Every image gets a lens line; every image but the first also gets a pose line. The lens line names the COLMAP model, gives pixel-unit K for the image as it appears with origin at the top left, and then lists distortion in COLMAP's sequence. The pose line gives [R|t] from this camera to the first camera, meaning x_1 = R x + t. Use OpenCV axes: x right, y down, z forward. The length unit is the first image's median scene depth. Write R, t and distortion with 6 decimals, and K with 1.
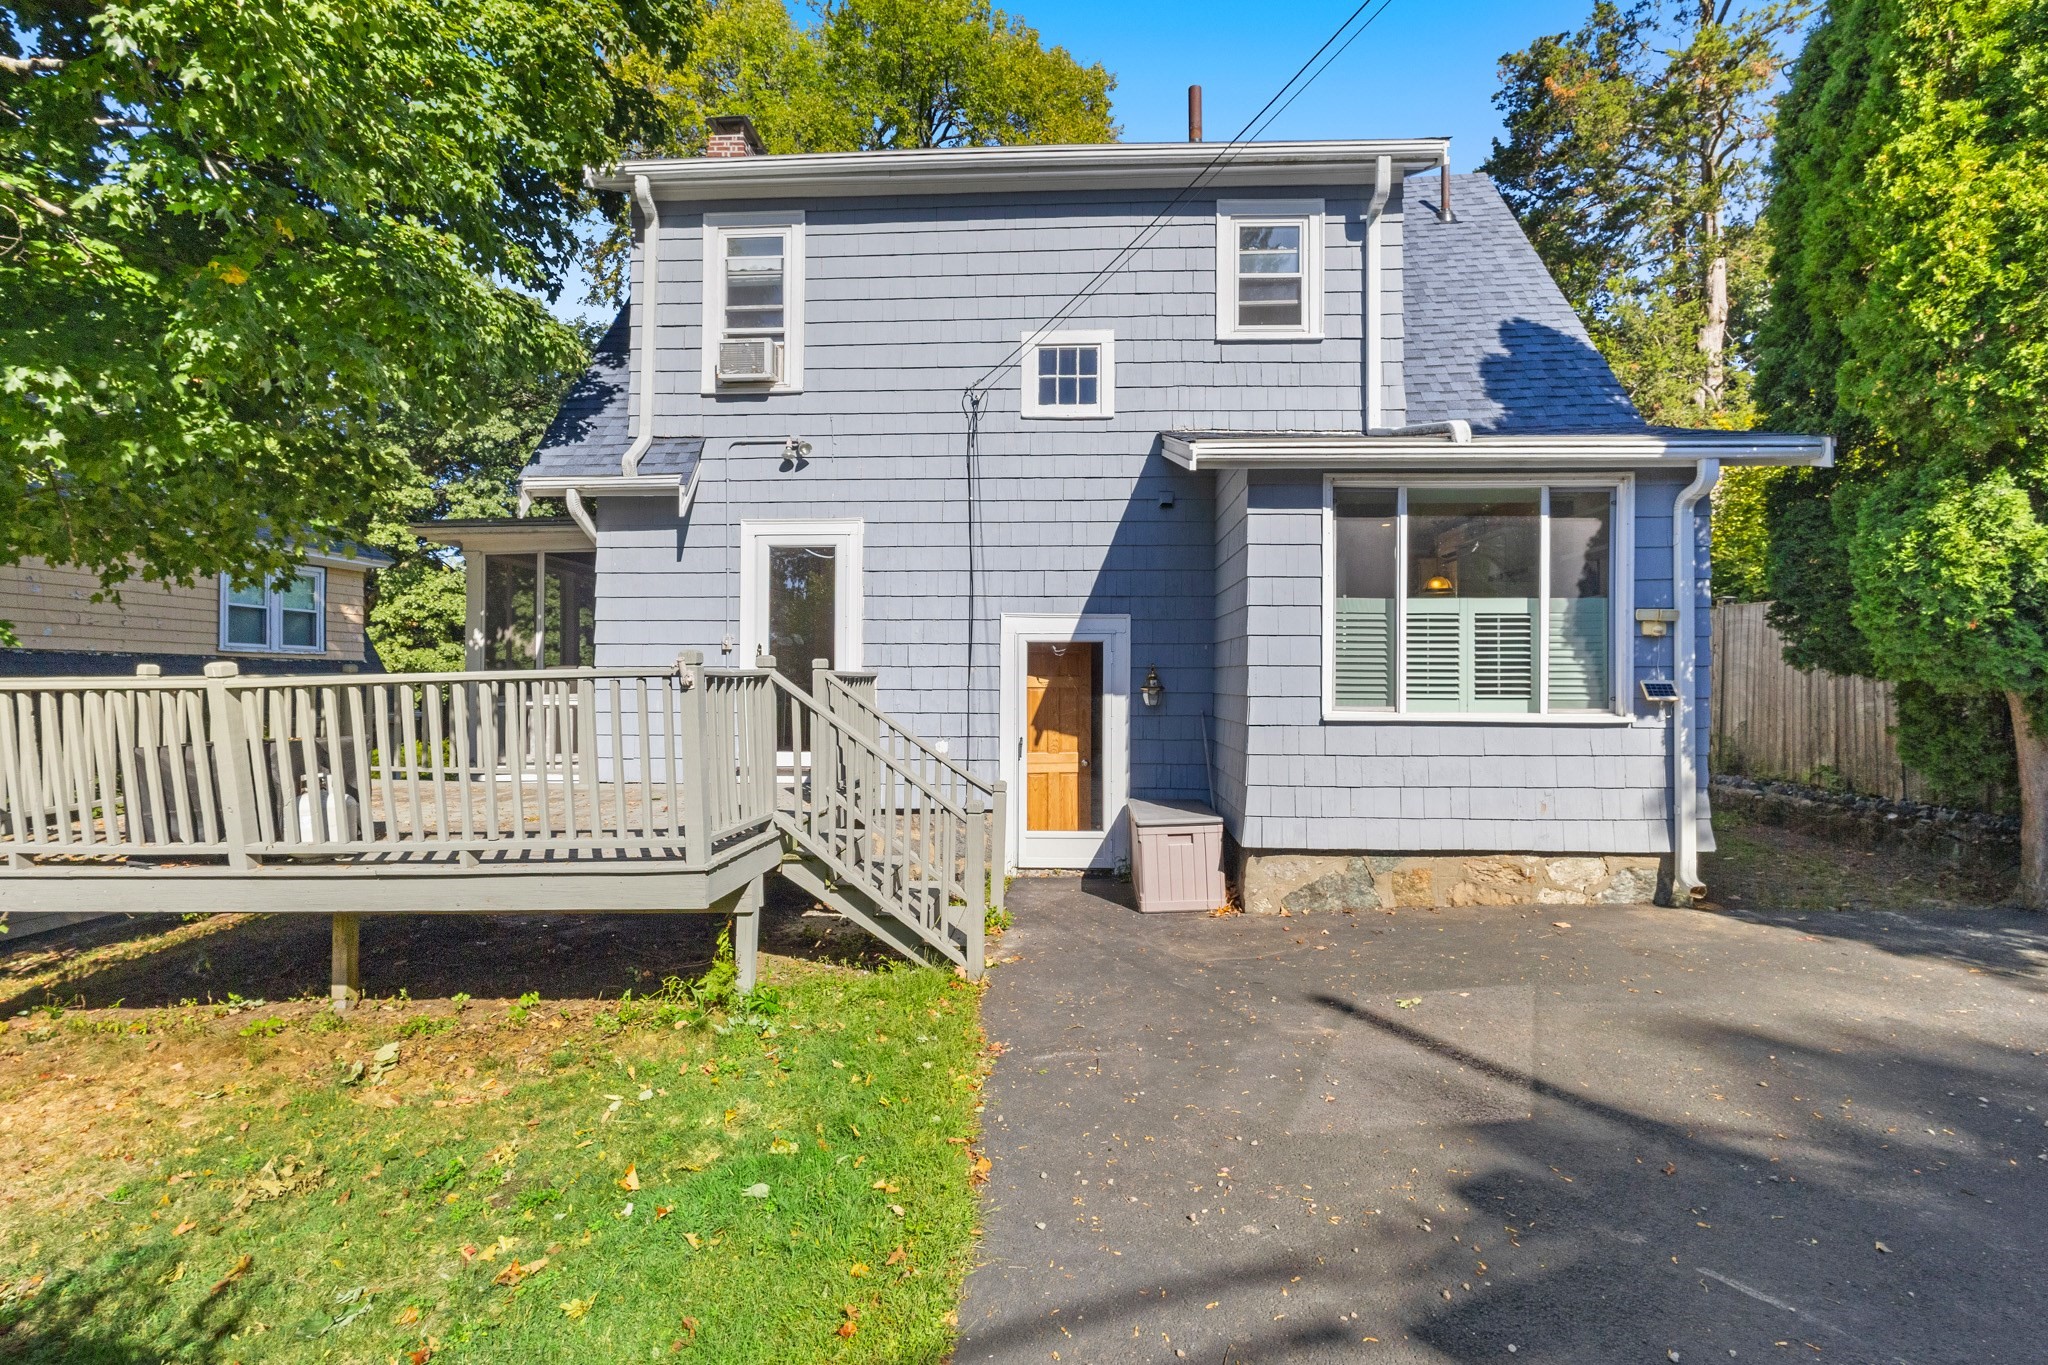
lens RADIAL K [[959.8, 0, 1020.6], [0, 959.8, 672.8], [0, 0, 1]] dist [-0.000620, 0.006290]
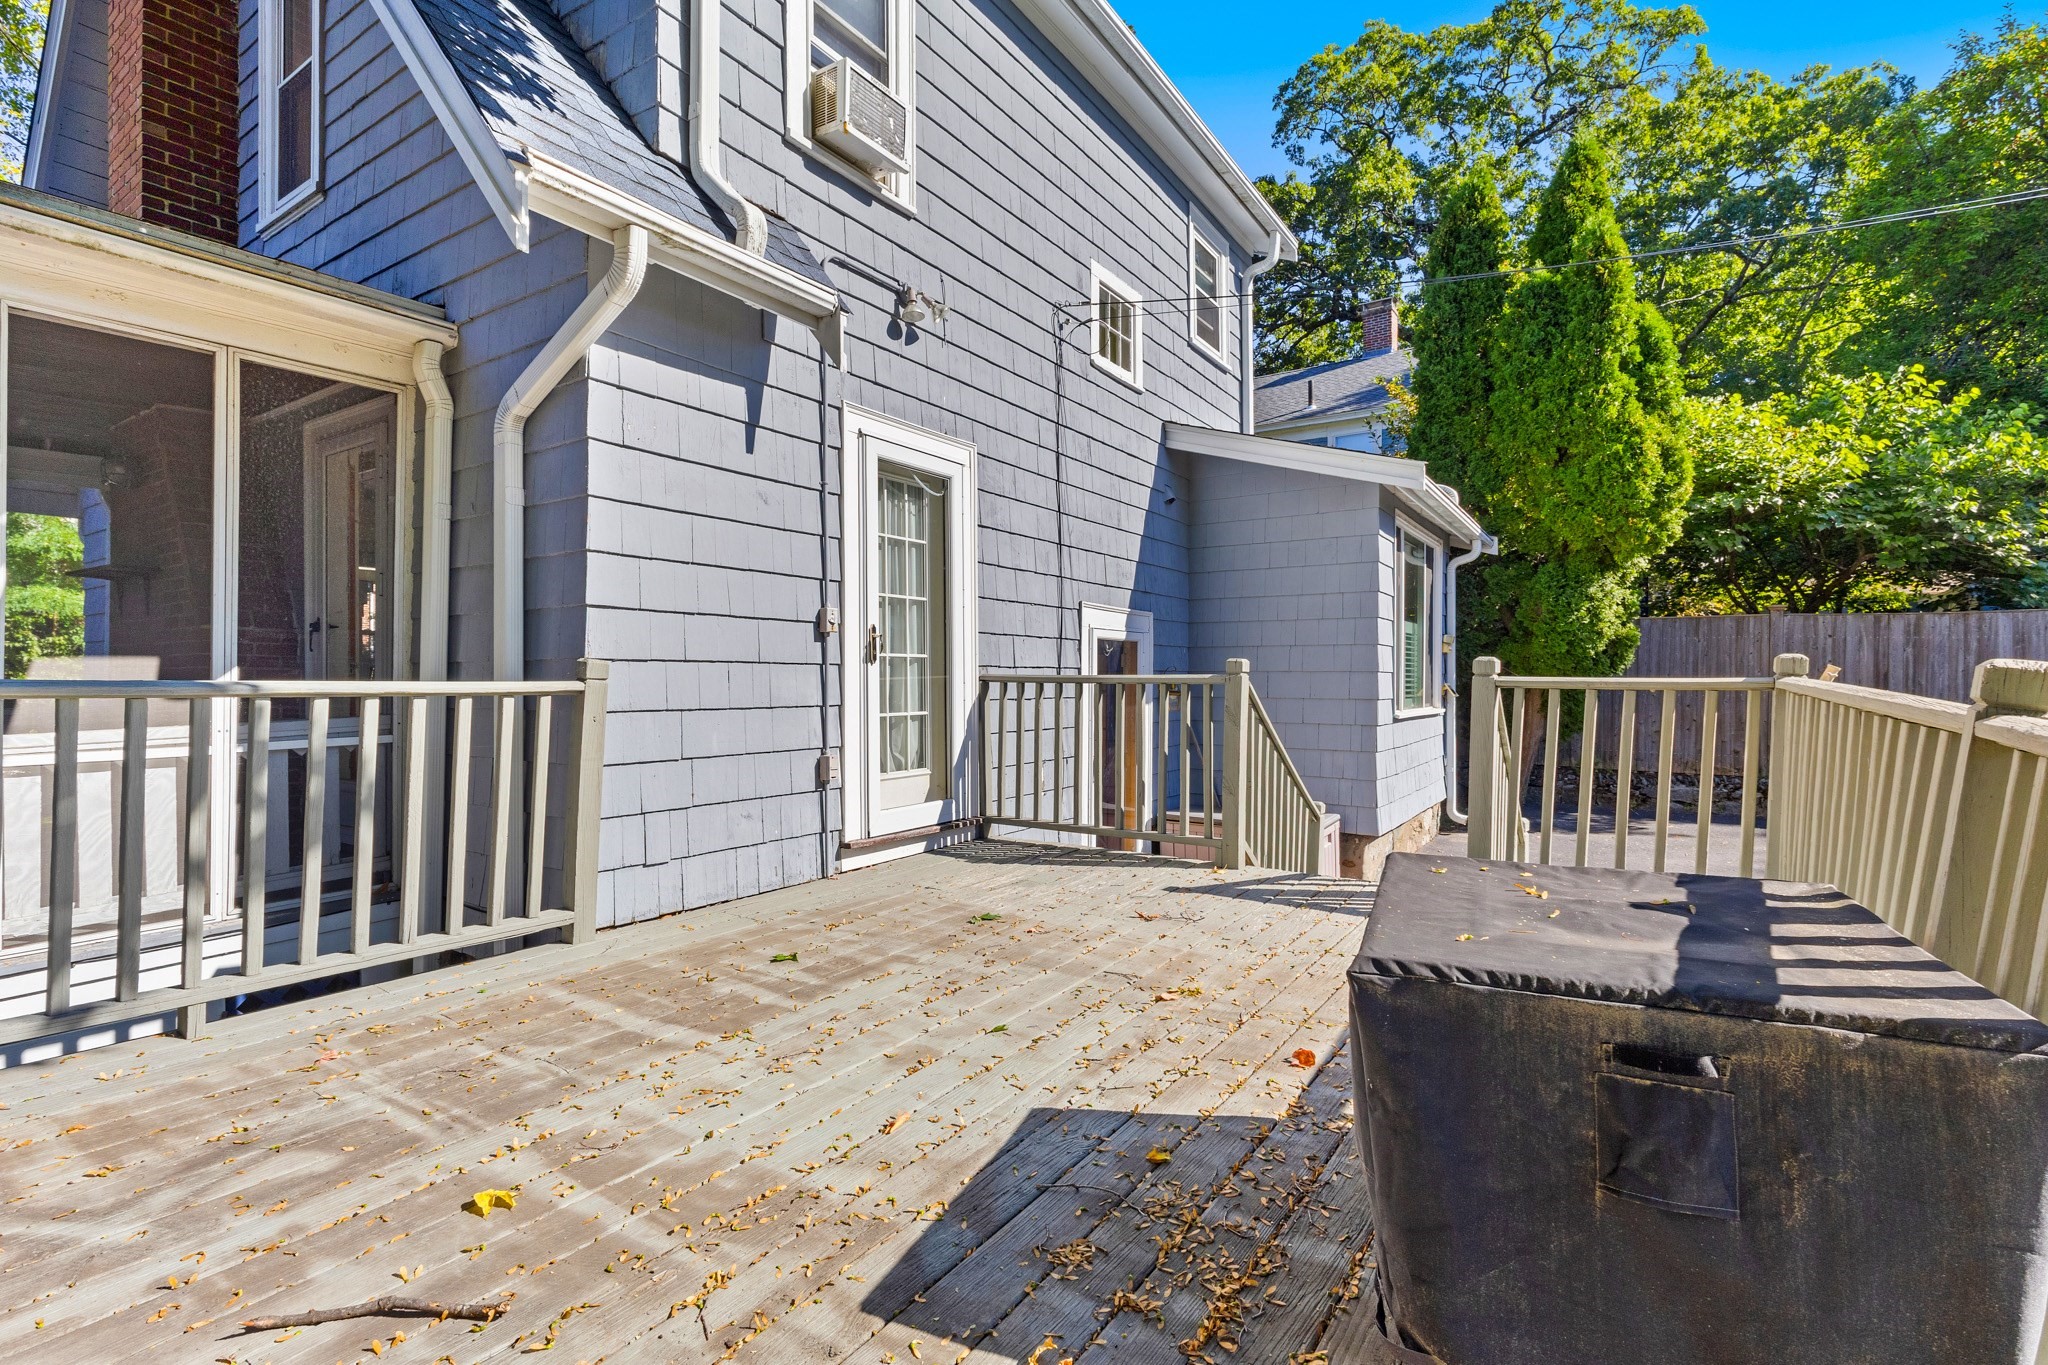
lens RADIAL K [[947.7, 0, 1024.0], [0, 947.7, 682.5], [0, 0, 1]] dist [0.001109, 0.000782]
pose [[0.504287, -0.004720, 0.863523, -0.728740], [-0.005108, 0.999951, 0.008449, -0.001618], [-0.863521, -0.008671, 0.504239, 0.645099]]
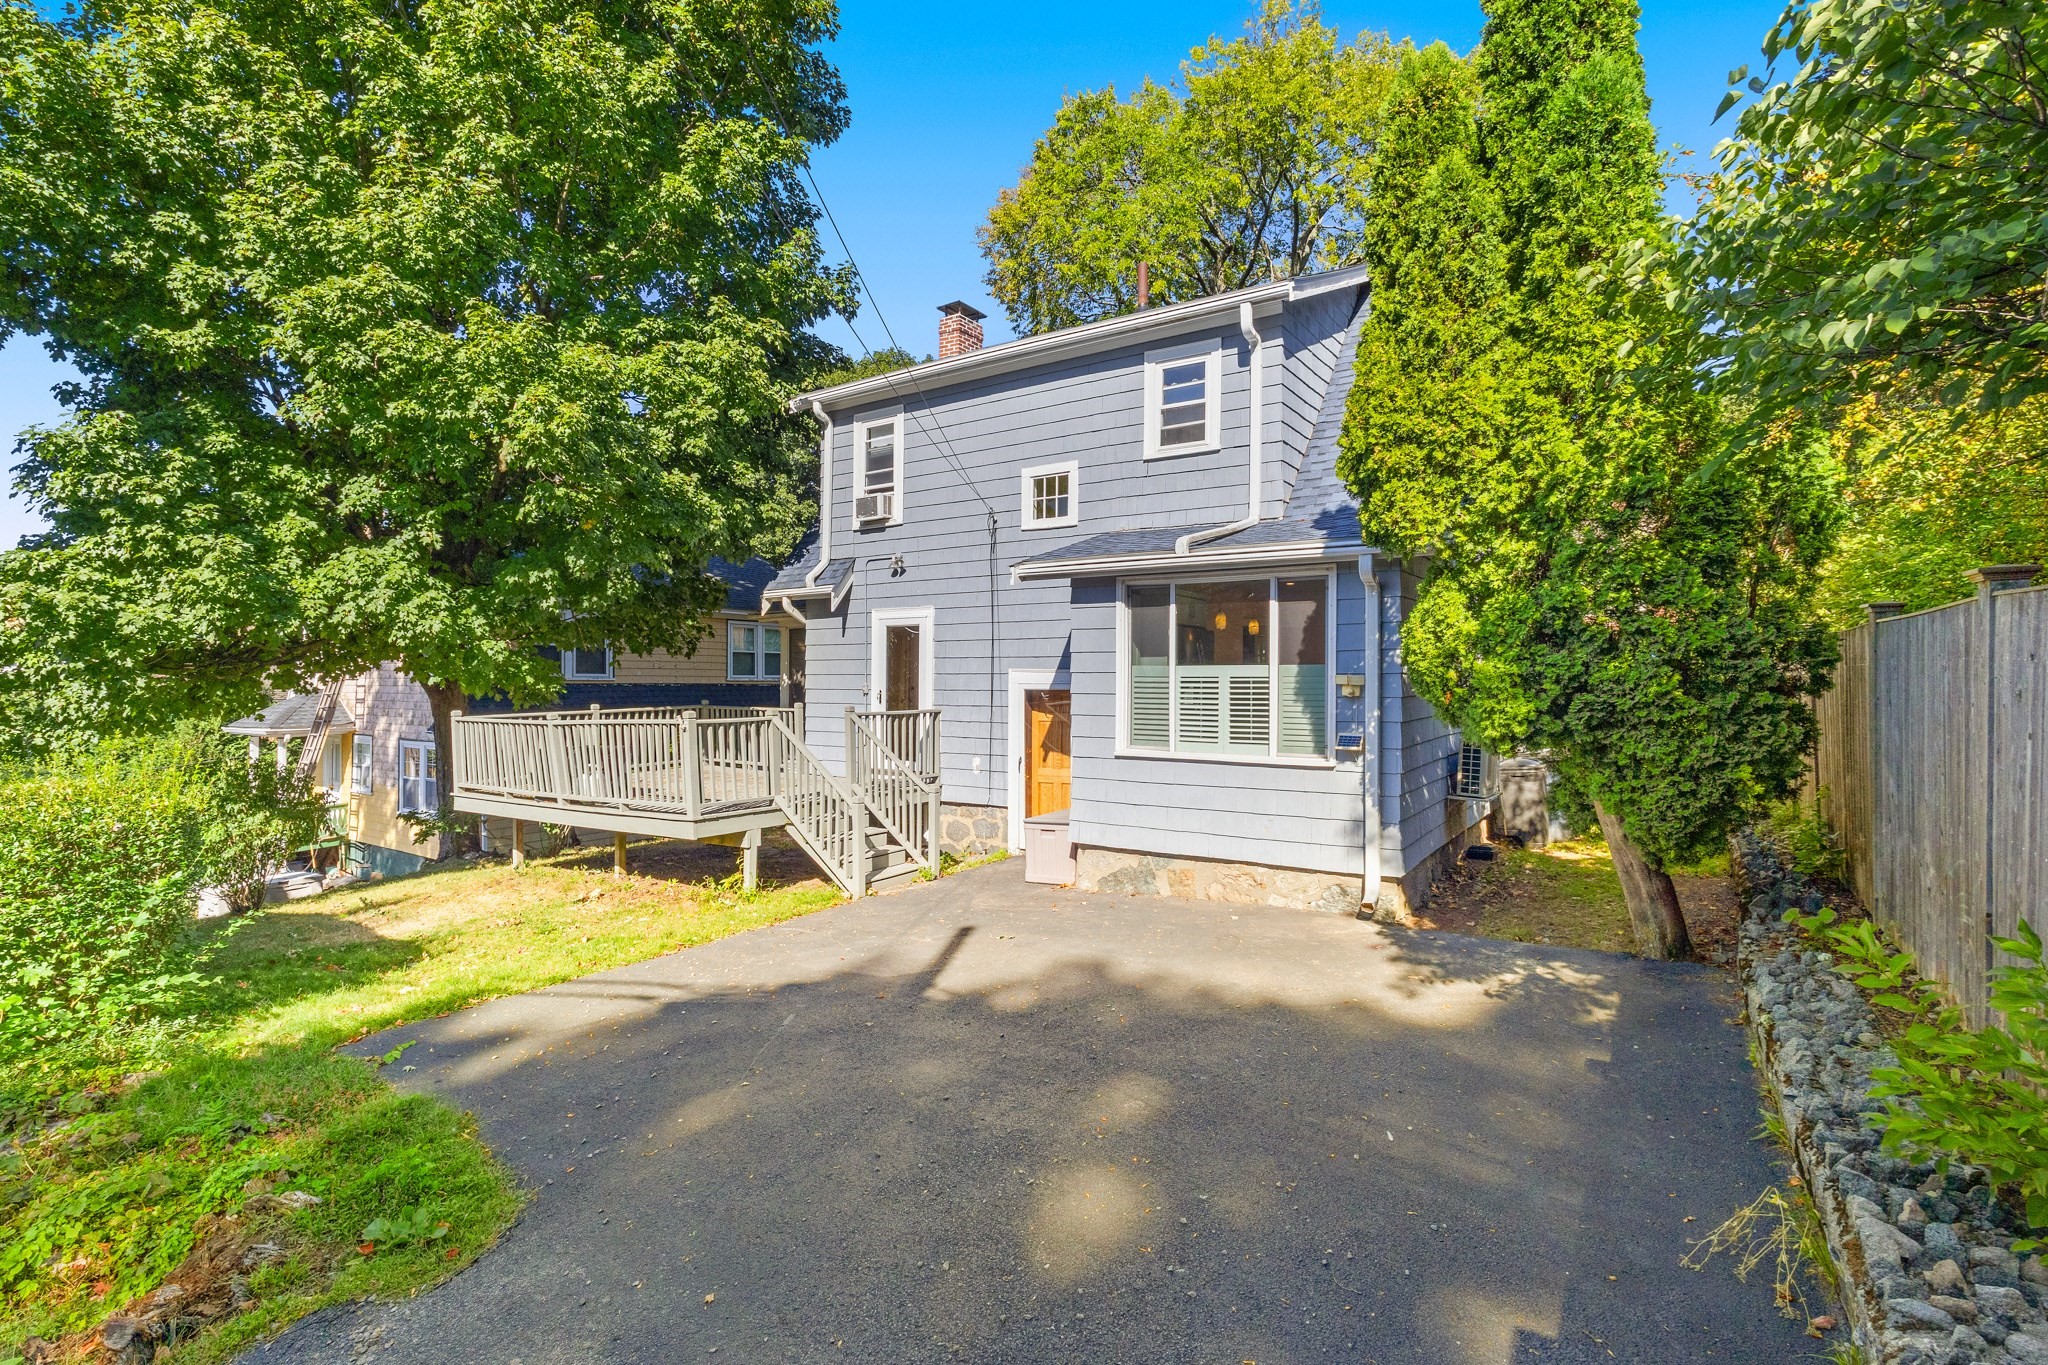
lens RADIAL K [[947.7, 0, 1024.0], [0, 947.7, 682.5], [0, 0, 1]] dist [0.001109, 0.000782]
pose [[0.858633, -0.000412, -0.512590, 0.720592], [0.005104, 0.999957, 0.007747, -0.053381], [0.512565, -0.009268, 0.858598, -0.195310]]
